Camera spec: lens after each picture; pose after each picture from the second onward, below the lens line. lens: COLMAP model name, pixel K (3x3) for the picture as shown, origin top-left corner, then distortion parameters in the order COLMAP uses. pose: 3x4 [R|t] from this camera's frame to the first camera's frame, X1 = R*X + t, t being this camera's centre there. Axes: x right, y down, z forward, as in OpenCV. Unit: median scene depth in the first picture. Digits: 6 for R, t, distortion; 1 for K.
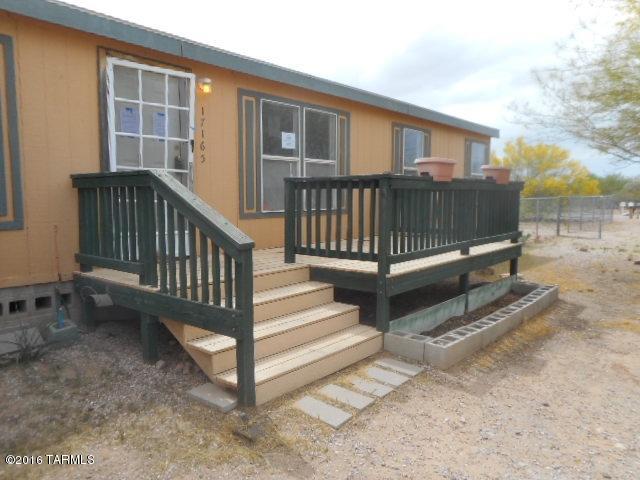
lens RADIAL K [[480.1, 0, 320.0], [0, 480.1, 240.0], [0, 0, 1]] dist [0.006594, 0.001874]
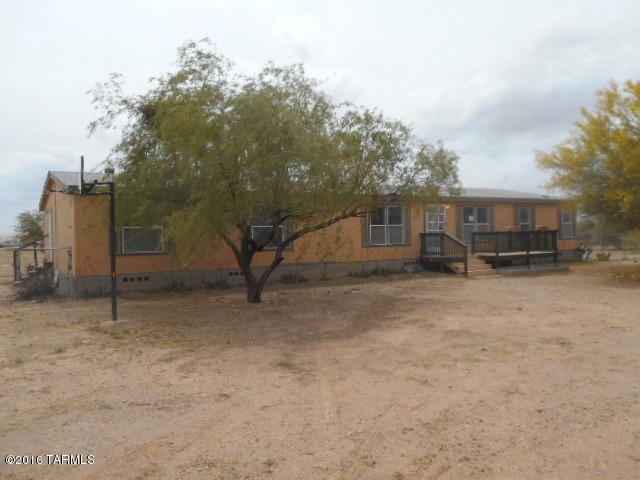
lens RADIAL K [[537.7, 0, 320.0], [0, 537.7, 240.0], [0, 0, 1]] dist [0.001955, 0.000437]
pose [[0.948558, -0.016590, -0.316167, 0.133551], [-0.007796, 0.997099, -0.075710, 0.261395], [0.316506, 0.074281, 0.945678, -3.374954]]
